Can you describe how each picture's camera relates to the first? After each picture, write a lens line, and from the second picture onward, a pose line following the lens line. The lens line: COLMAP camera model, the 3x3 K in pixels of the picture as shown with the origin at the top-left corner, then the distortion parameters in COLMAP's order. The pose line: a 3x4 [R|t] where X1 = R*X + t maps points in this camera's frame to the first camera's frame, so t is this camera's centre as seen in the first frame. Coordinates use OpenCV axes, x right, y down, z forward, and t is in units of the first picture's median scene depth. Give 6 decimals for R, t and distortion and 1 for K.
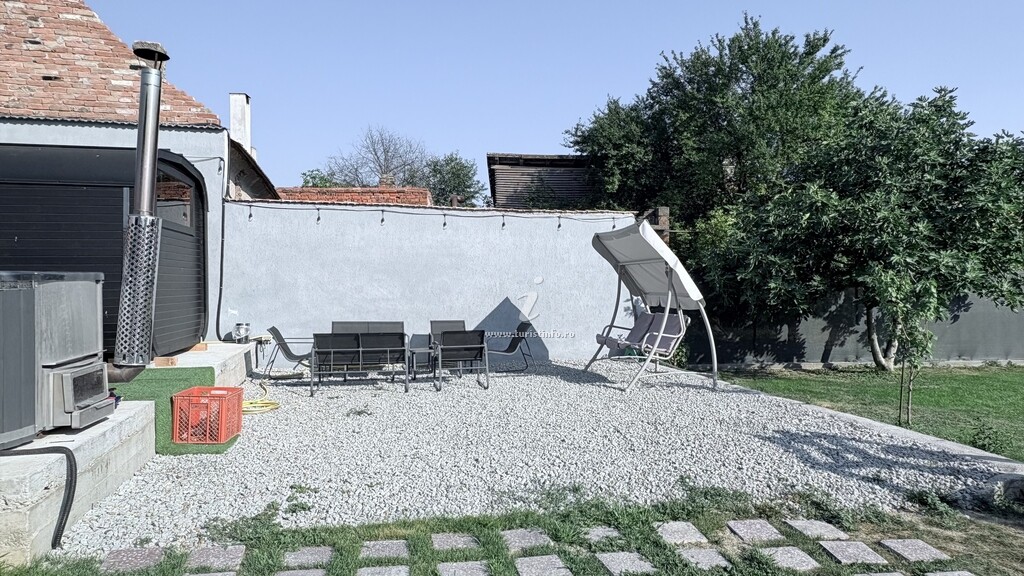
lens RADIAL K [[645.1, 0, 512.1], [0, 645.1, 285.5], [0, 0, 1]] dist [-0.001587, 0.001351]
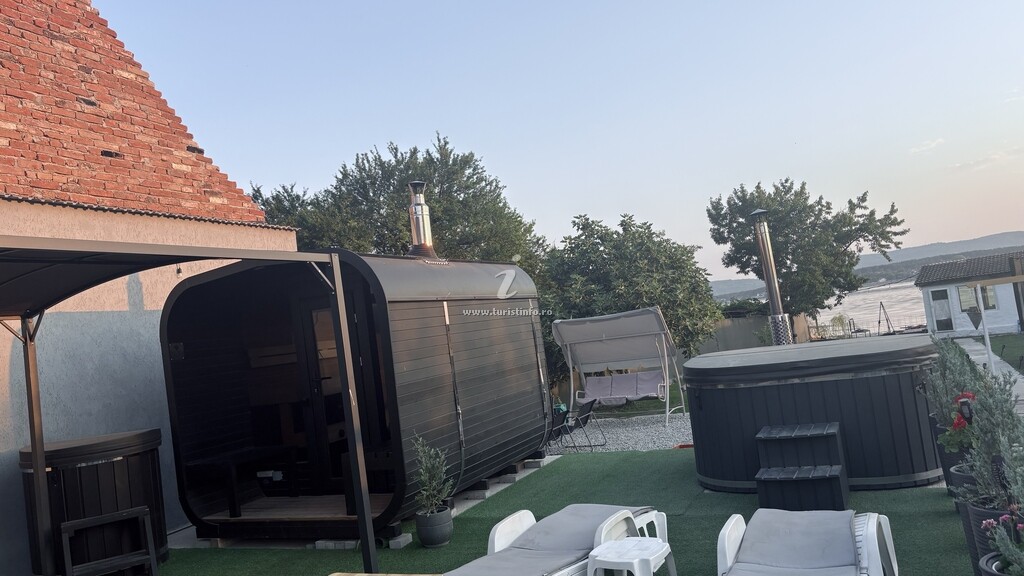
lens RADIAL K [[735.4, 0, 516.3], [0, 735.4, 290.8], [0, 0, 1]] dist [0.001910, 0.006145]
pose [[0.610978, -0.036096, 0.790824, -1.086501], [0.132447, 0.989541, -0.057159, -0.066209], [-0.780489, 0.139665, 0.609368, 0.174984]]
